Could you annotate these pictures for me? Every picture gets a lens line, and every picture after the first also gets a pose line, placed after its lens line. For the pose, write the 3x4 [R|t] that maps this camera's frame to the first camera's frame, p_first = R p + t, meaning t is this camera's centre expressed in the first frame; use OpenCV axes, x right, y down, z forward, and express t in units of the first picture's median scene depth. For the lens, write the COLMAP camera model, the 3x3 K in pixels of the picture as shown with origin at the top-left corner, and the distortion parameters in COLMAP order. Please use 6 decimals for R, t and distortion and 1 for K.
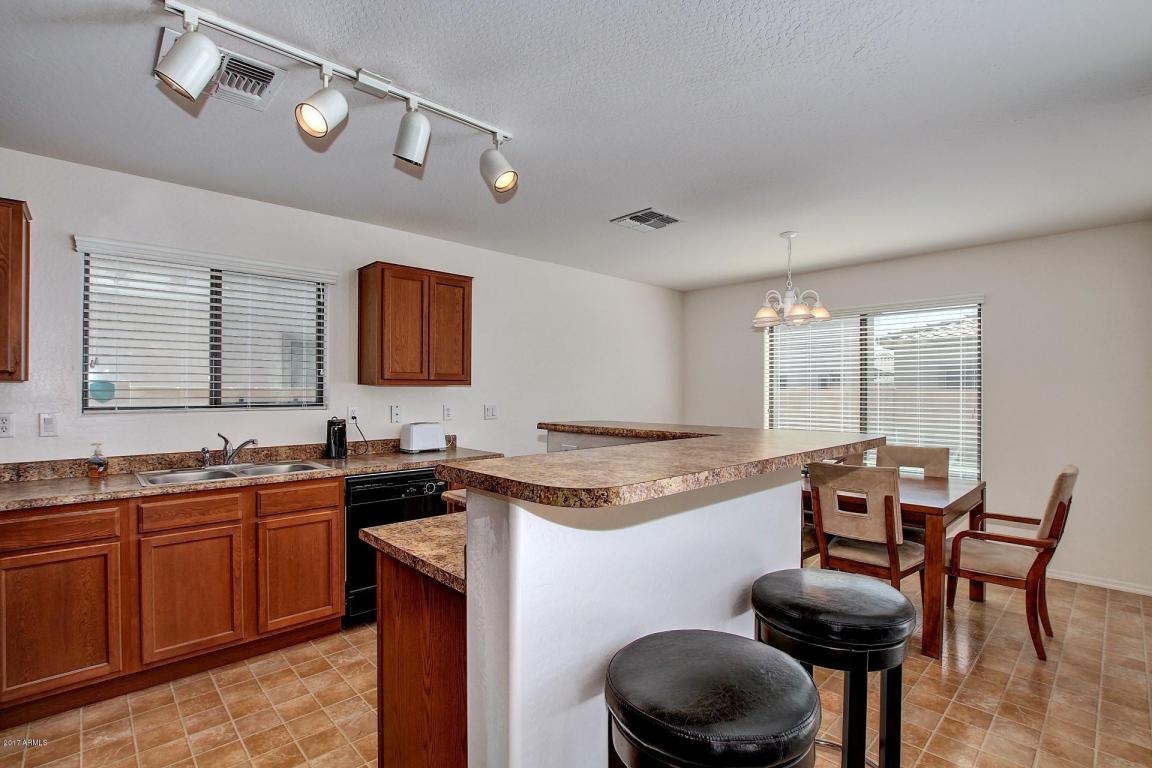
lens RADIAL K [[533.2, 0, 570.3], [0, 533.2, 389.2], [0, 0, 1]] dist [-0.029742, 0.001999]
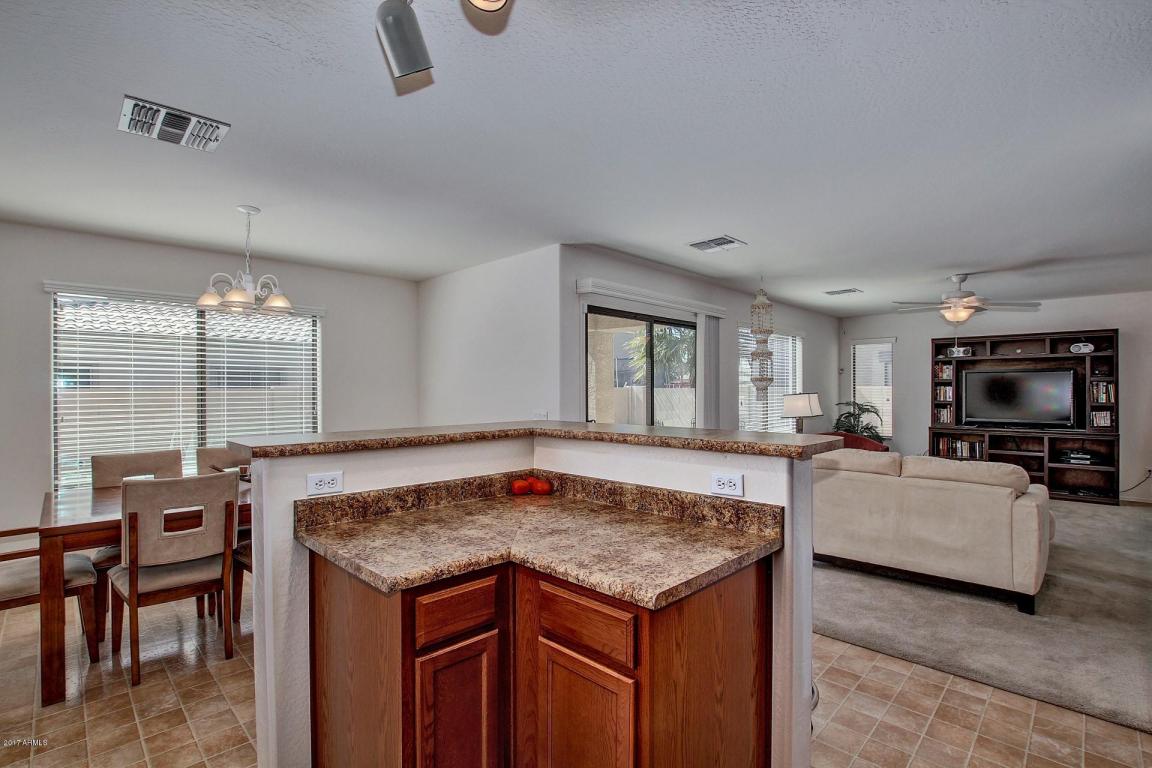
lens RADIAL K [[533.2, 0, 579.7], [0, 533.2, 389.9], [0, 0, 1]] dist [-0.029742, 0.001999]
pose [[-0.045432, 0.000306, 0.998967, -0.523799], [-0.000882, 1.000000, -0.000346, 0.002351], [-0.998967, -0.000897, -0.045431, 0.557332]]
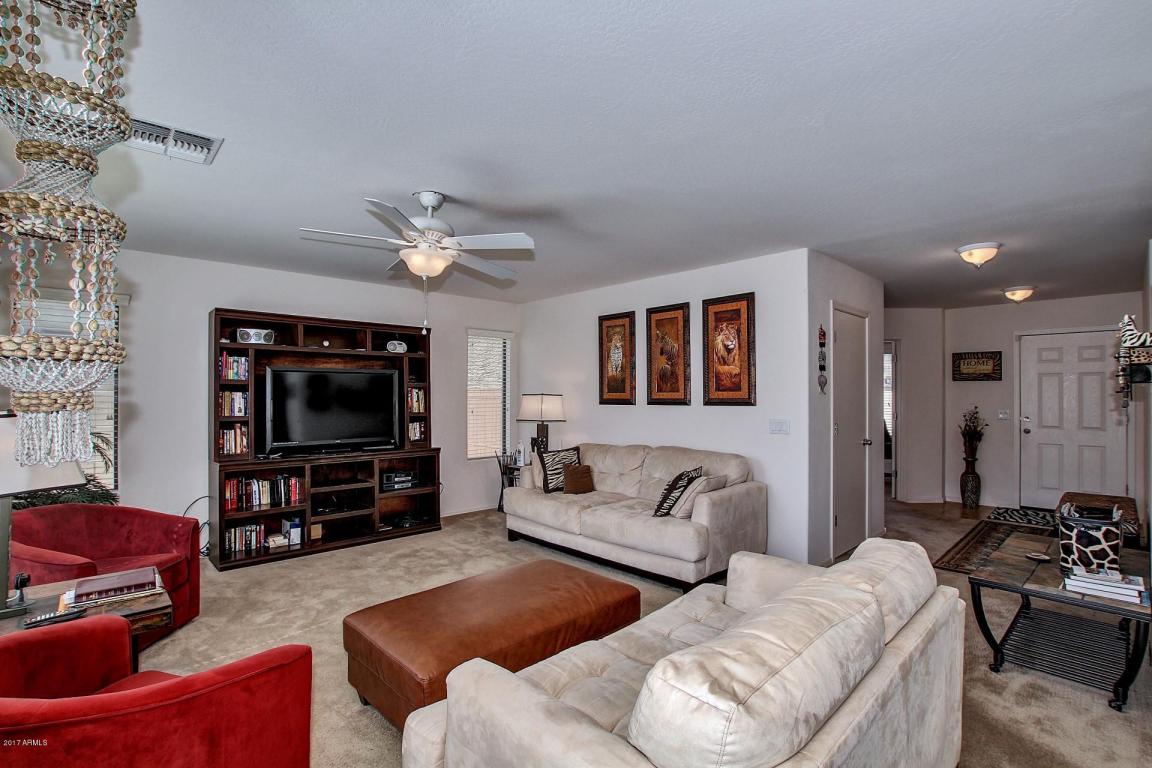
lens RADIAL K [[533.2, 0, 582.2], [0, 533.2, 391.0], [0, 0, 1]] dist [-0.029742, 0.001999]
pose [[-0.999892, -0.001453, -0.014603, 0.717259], [-0.001299, 0.999944, -0.010521, -0.003330], [0.014618, -0.010501, -0.999838, 0.253881]]
